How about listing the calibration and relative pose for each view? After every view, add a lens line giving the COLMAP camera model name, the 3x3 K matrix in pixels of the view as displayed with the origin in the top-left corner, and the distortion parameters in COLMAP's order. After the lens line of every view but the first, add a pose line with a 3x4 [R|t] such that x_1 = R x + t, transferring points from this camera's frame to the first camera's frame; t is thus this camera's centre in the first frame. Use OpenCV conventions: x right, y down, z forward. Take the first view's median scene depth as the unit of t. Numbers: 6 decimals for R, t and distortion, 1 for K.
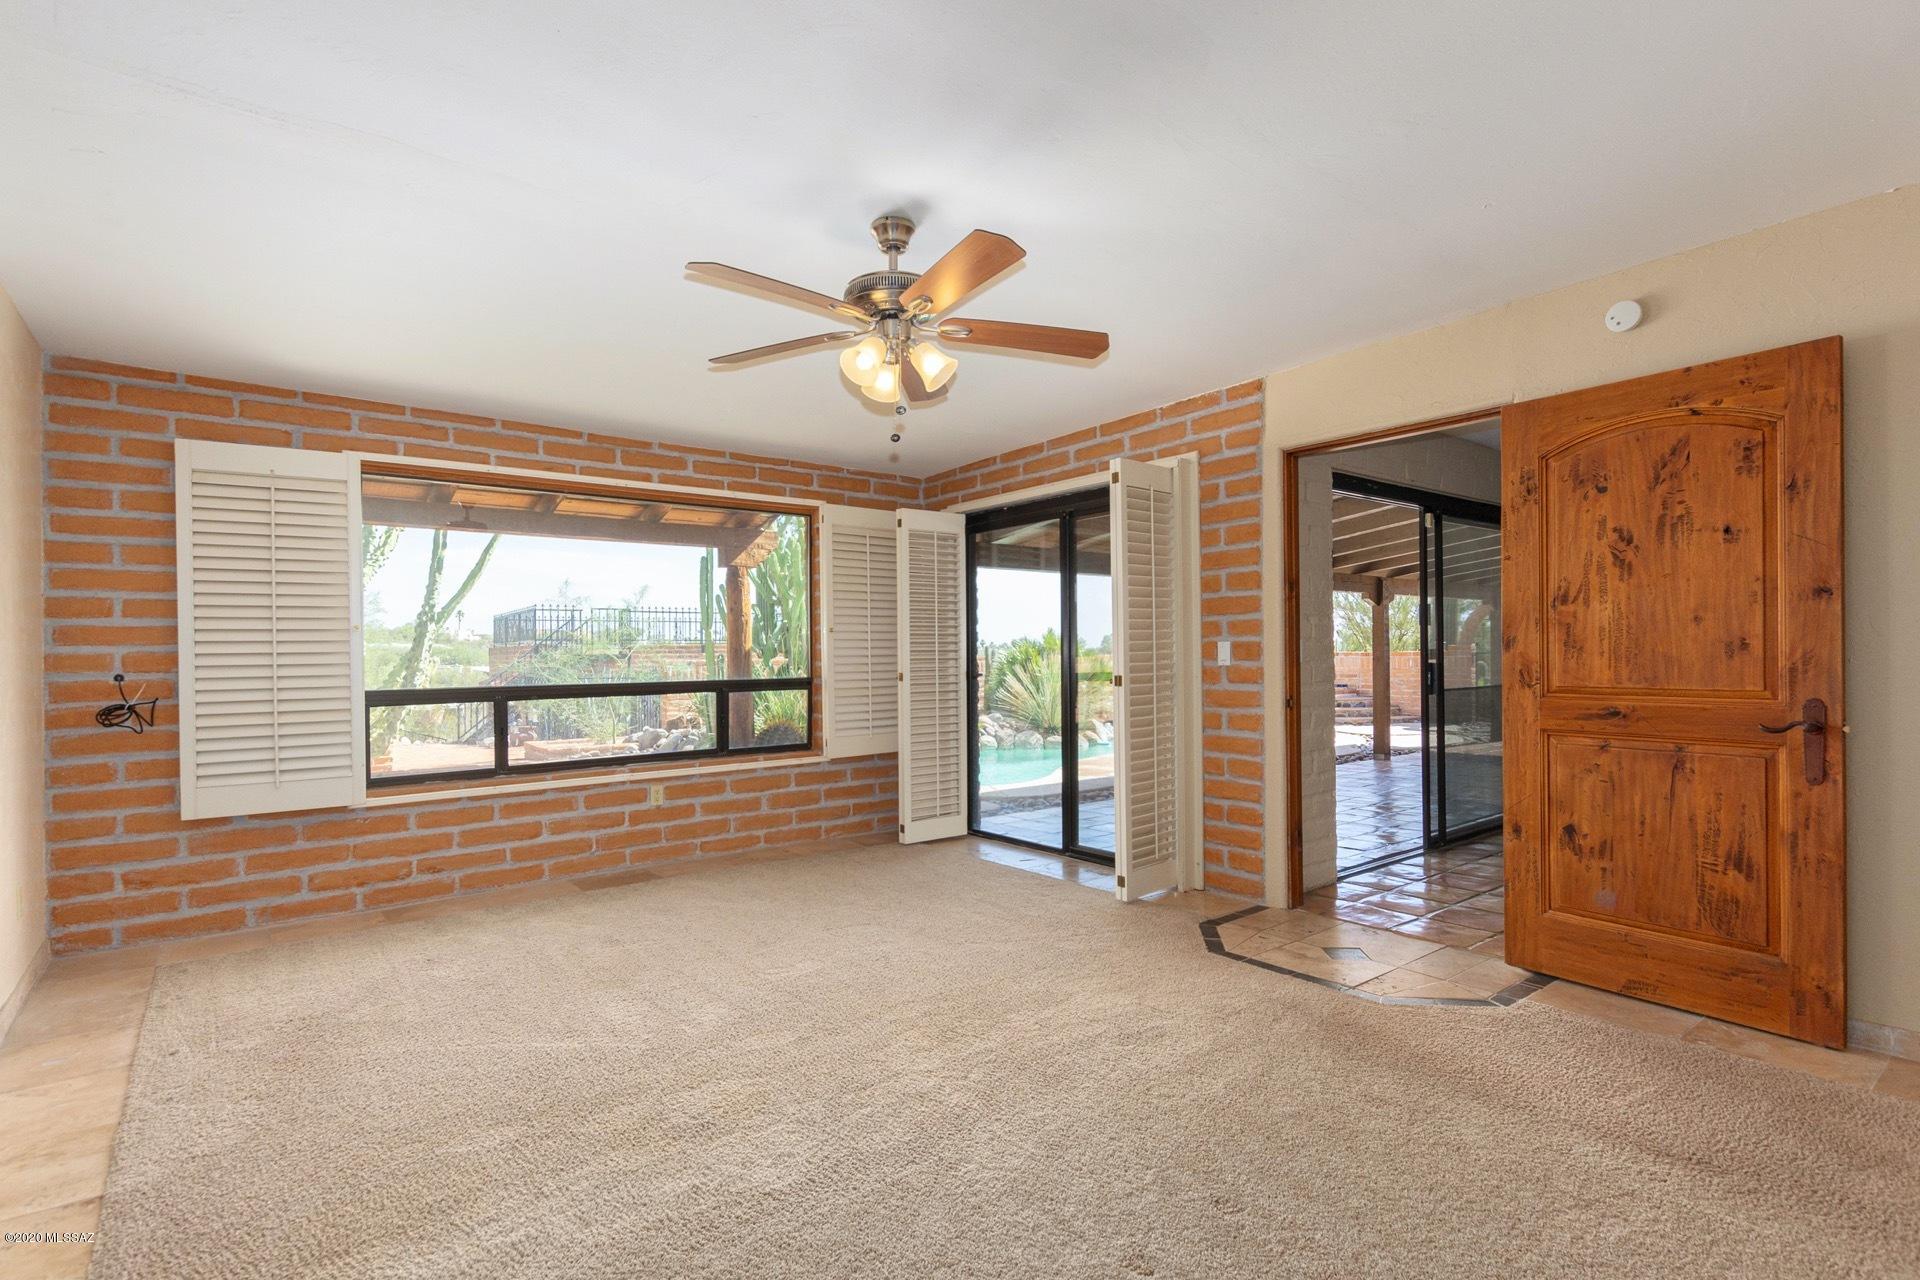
lens RADIAL K [[913.9, 0, 959.2], [0, 913.9, 651.4], [0, 0, 1]] dist [0.017089, -0.009551]
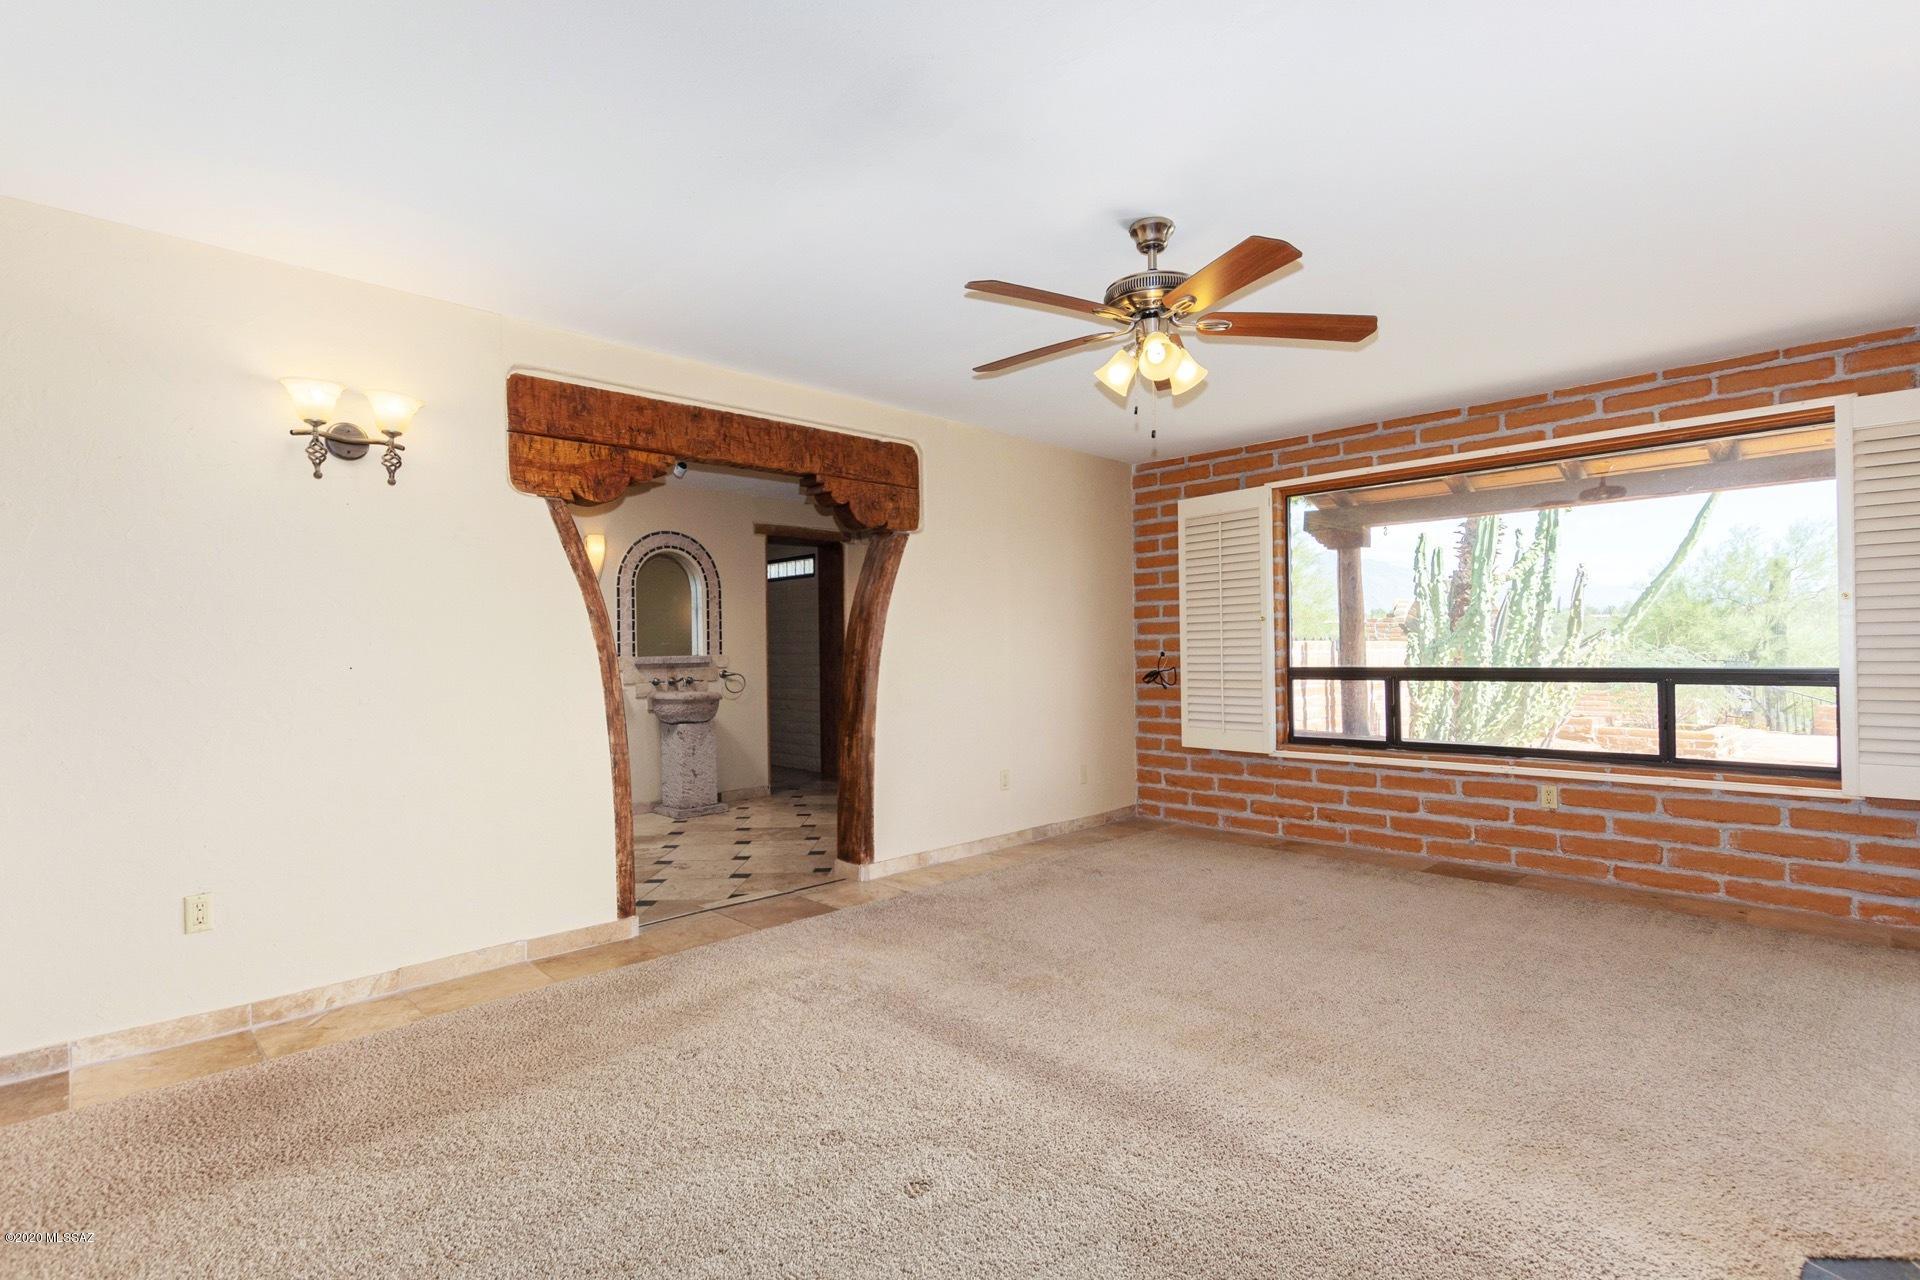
lens RADIAL K [[913.9, 0, 959.2], [0, 913.9, 651.4], [0, 0, 1]] dist [0.017089, -0.009551]
pose [[0.105155, 0.012460, -0.994378, 0.540126], [0.016085, 0.999769, 0.014228, -0.003981], [0.994326, -0.017491, 0.104931, 0.388080]]
